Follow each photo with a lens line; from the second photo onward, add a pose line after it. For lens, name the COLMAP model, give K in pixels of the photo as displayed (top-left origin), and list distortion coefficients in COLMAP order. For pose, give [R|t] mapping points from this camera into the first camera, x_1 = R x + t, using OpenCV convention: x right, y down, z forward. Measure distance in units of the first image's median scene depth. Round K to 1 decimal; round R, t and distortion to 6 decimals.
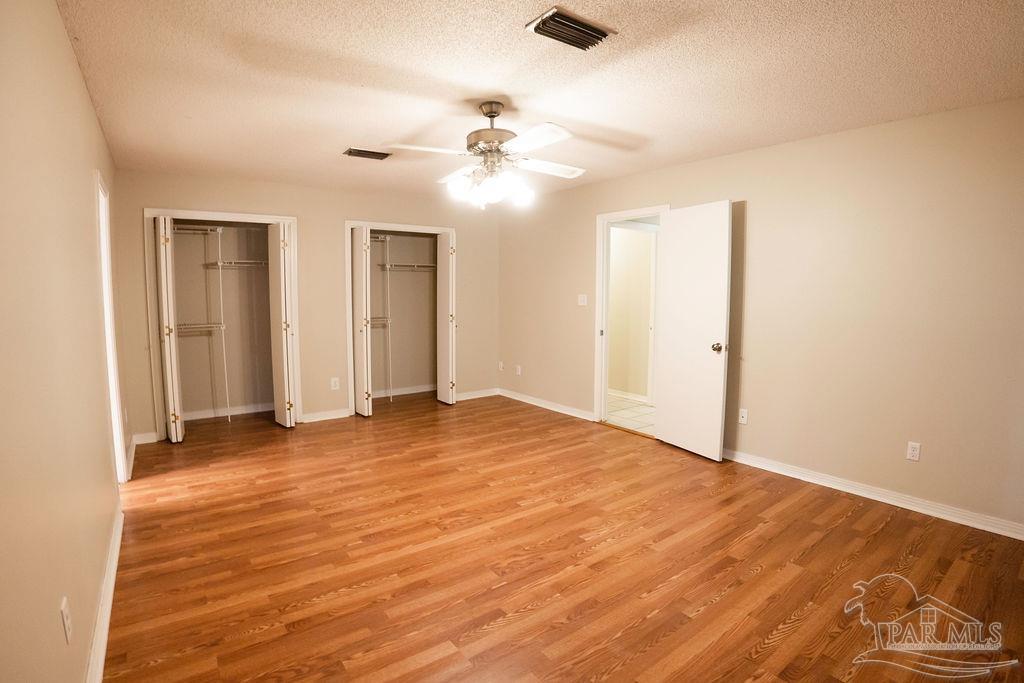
lens RADIAL K [[491.6, 0, 511.6], [0, 491.6, 336.9], [0, 0, 1]] dist [-0.110987, 0.020171]
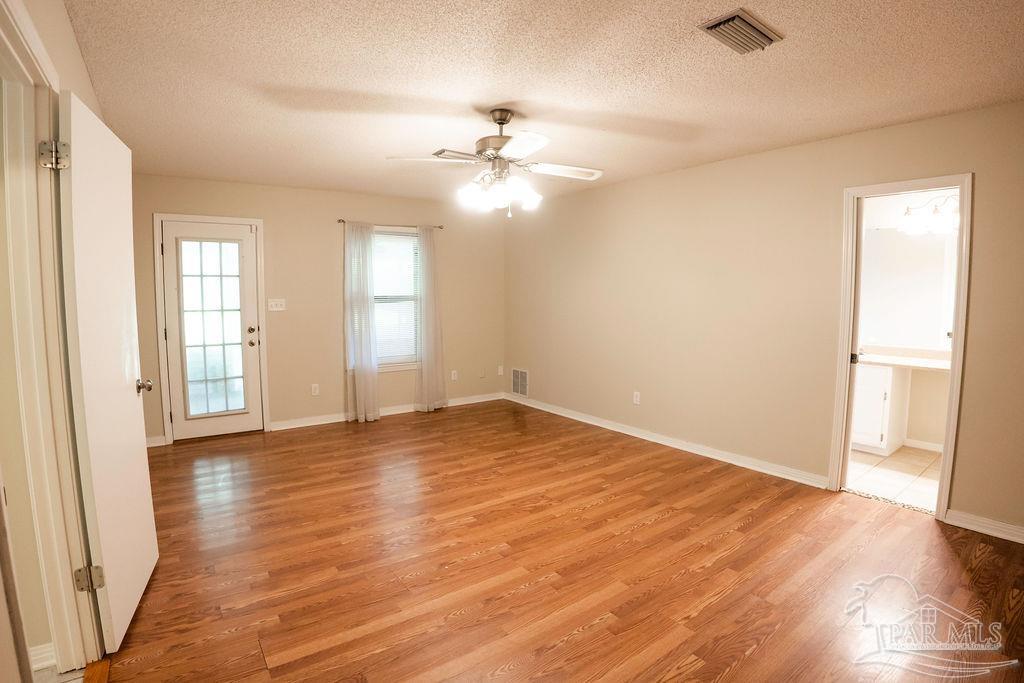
lens RADIAL K [[491.6, 0, 511.6], [0, 491.6, 336.9], [0, 0, 1]] dist [-0.110987, 0.020171]
pose [[-0.999981, -0.000587, 0.006061, -0.069782], [0.000518, 0.983550, 0.180637, -0.196447], [-0.006068, 0.180637, -0.983531, 2.083183]]
